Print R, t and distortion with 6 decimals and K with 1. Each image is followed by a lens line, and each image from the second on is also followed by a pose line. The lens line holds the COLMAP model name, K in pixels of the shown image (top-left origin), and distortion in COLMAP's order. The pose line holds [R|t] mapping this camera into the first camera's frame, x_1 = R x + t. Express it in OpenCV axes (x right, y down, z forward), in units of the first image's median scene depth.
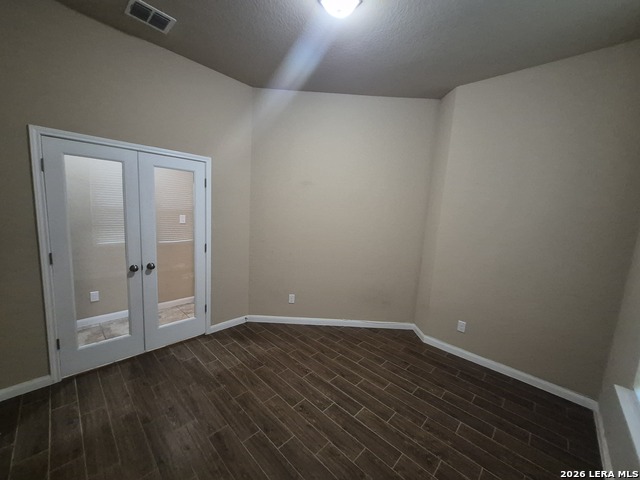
lens RADIAL K [[252.6, 0, 317.6], [0, 252.6, 238.0], [0, 0, 1]] dist [0.011771, -0.000842]
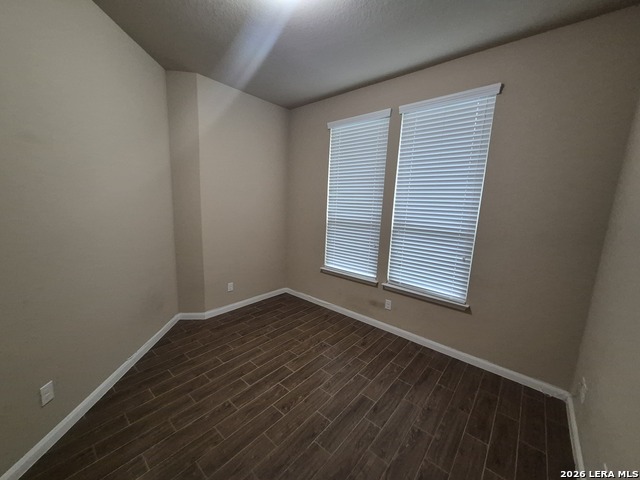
lens RADIAL K [[252.6, 0, 314.1], [0, 252.6, 239.6], [0, 0, 1]] dist [0.011771, -0.000842]
pose [[-0.043758, -0.207112, 0.977338, -0.718727], [0.081039, 0.974316, 0.210100, -0.124883], [-0.995750, 0.088396, -0.025850, 0.694076]]
